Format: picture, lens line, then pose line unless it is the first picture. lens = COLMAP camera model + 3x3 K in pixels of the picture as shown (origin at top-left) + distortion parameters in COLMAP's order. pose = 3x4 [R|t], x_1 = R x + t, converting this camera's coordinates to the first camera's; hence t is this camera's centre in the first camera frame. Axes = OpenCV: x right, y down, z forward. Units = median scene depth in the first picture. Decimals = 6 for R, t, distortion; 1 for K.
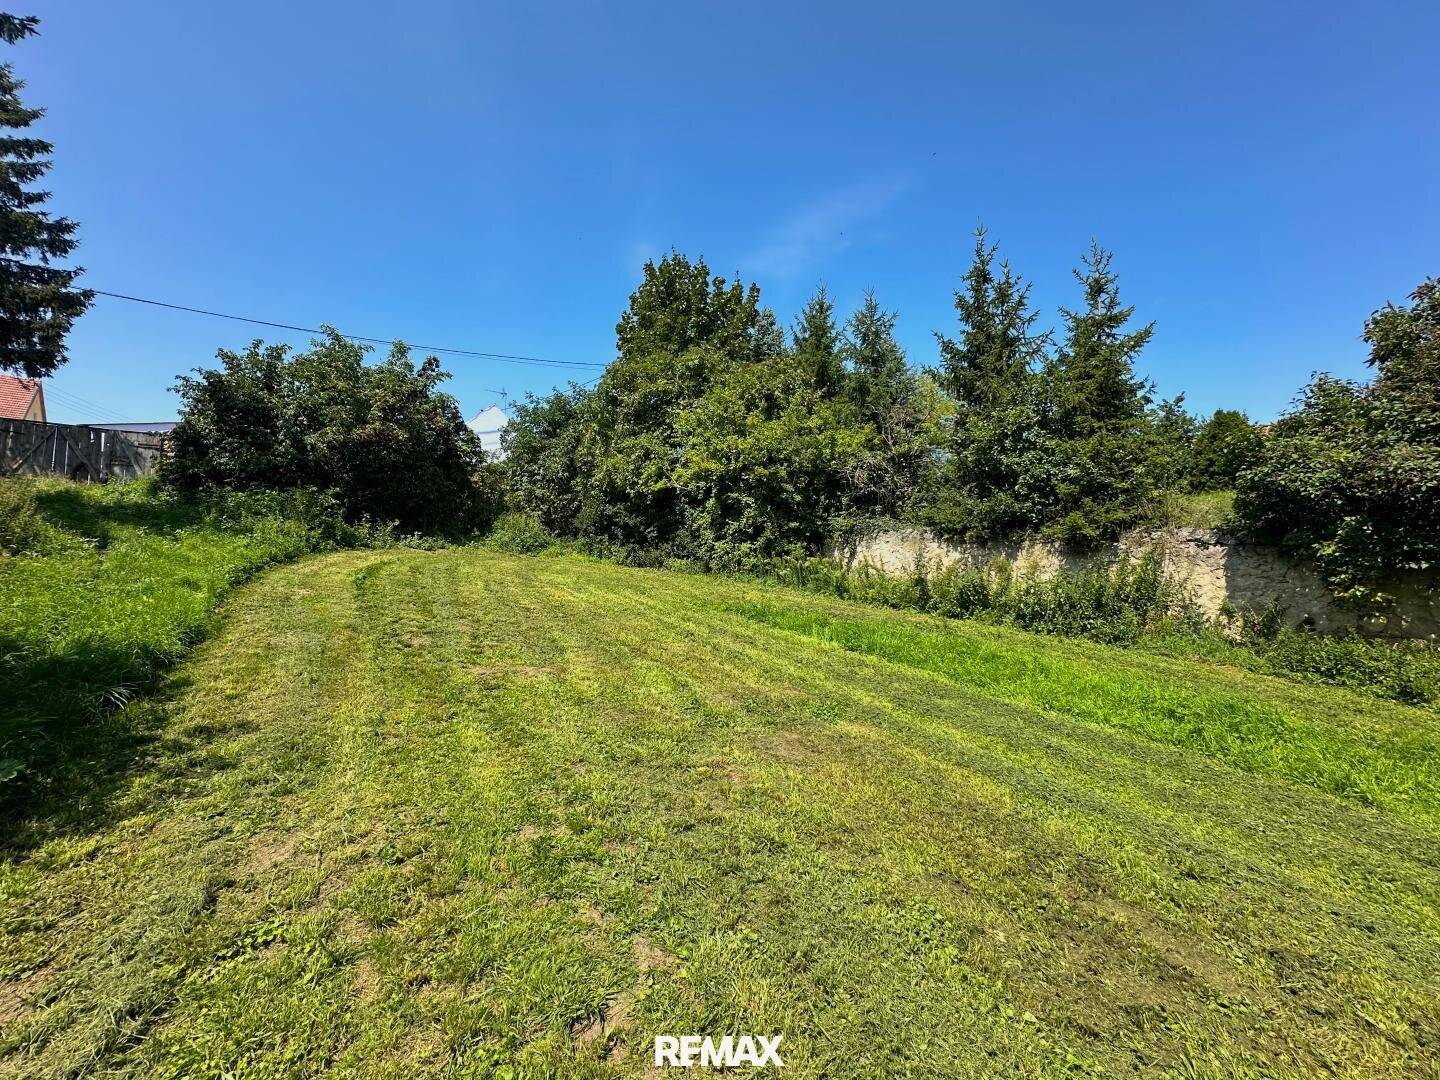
lens RADIAL K [[570.6, 0, 721.8], [0, 570.6, 545.1], [0, 0, 1]] dist [0.000689, -0.000024]
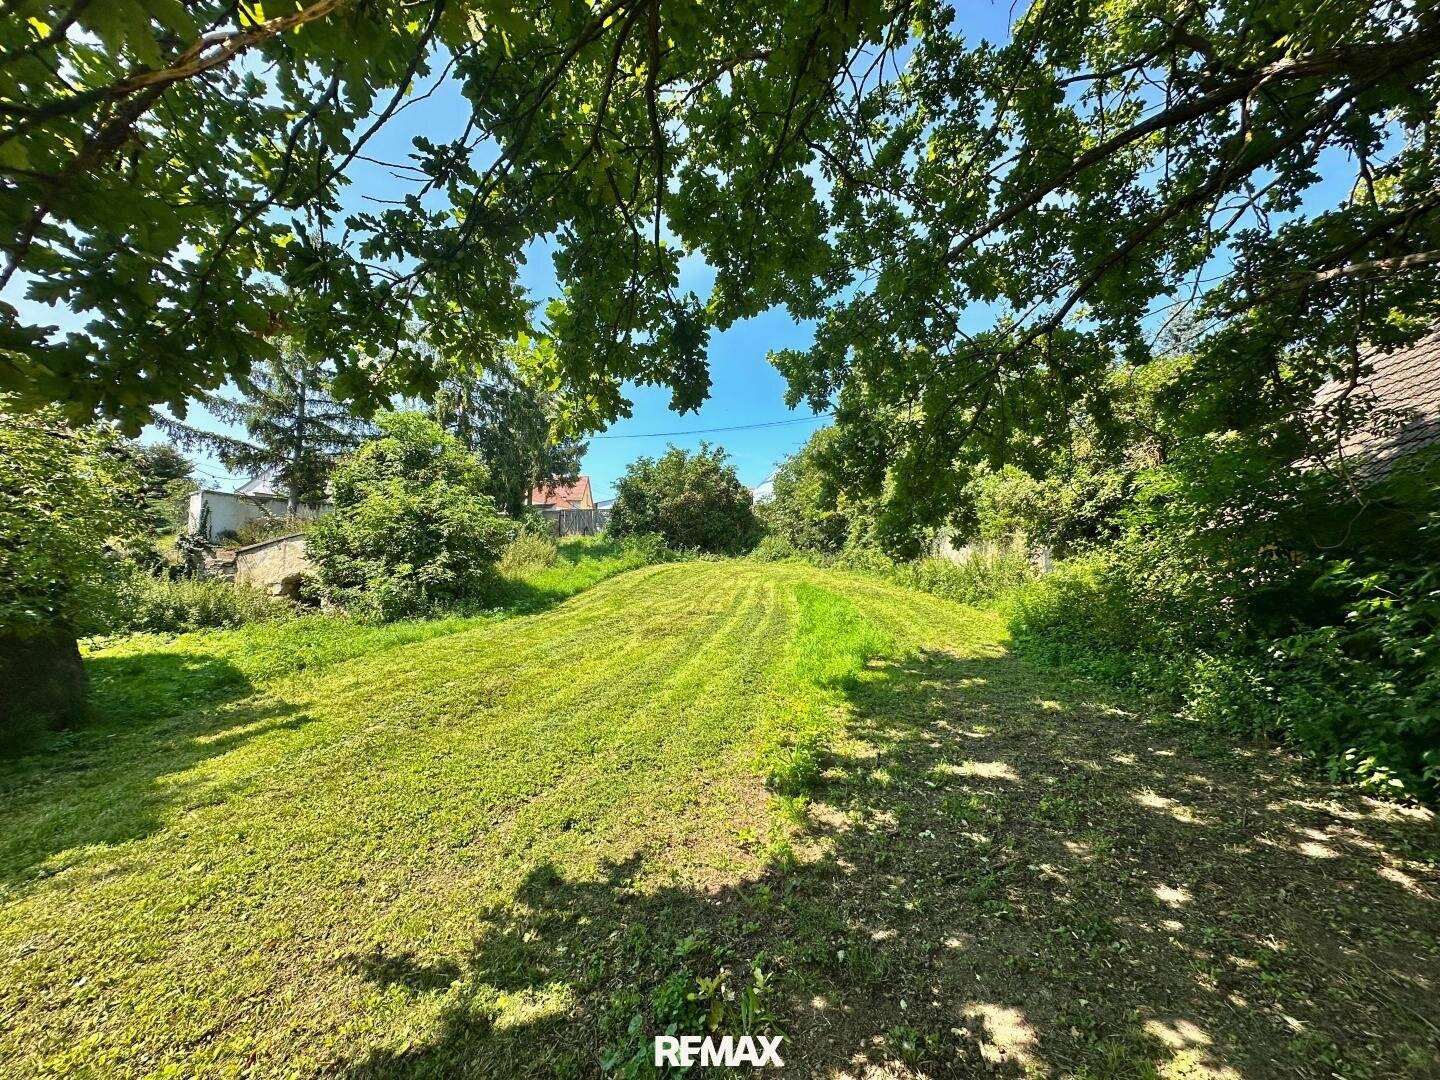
lens RADIAL K [[570.6, 0, 718.8], [0, 570.6, 540.8], [0, 0, 1]] dist [0.000689, -0.000024]
pose [[0.777131, -0.057071, -0.626746, 0.592056], [0.044286, 0.998370, -0.035999, 0.009165], [0.627779, 0.000220, 0.778391, -0.348531]]
